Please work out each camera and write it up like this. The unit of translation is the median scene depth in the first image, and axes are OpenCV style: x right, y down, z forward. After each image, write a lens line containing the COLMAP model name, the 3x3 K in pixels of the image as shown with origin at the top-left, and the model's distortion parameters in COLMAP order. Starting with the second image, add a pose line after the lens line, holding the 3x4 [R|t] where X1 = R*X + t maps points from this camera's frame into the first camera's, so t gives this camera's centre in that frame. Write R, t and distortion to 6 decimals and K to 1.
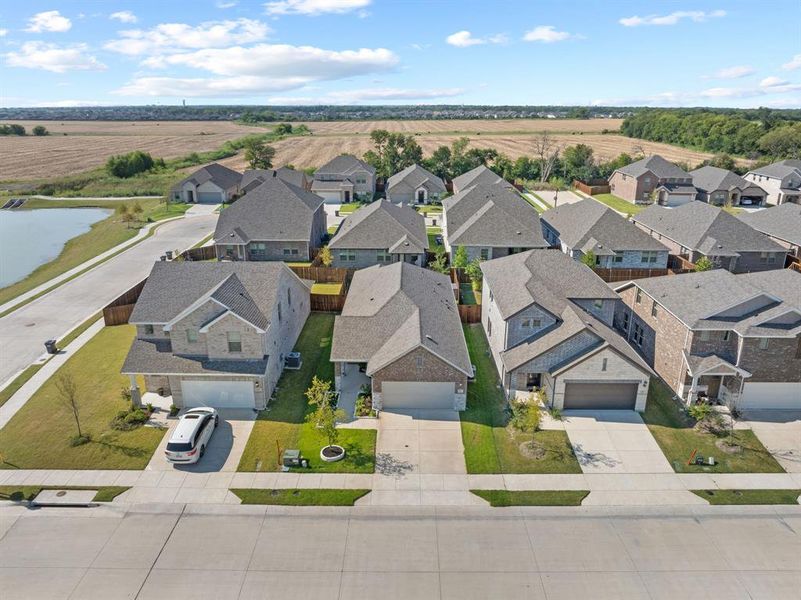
lens RADIAL K [[592.6, 0, 400.5], [0, 592.6, 300.0], [0, 0, 1]] dist [-0.044483, 0.007246]
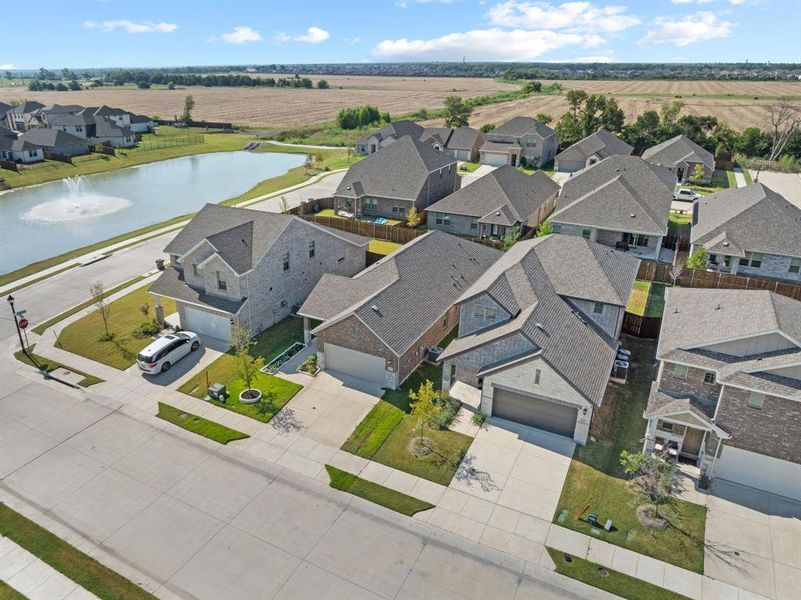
lens RADIAL K [[592.6, 0, 400.5], [0, 592.6, 300.0], [0, 0, 1]] dist [-0.044483, 0.007246]
pose [[0.876264, 0.172832, -0.449767, 0.523613], [-0.142920, 0.984676, 0.099937, -0.053389], [0.460147, -0.023291, 0.887537, 0.159998]]
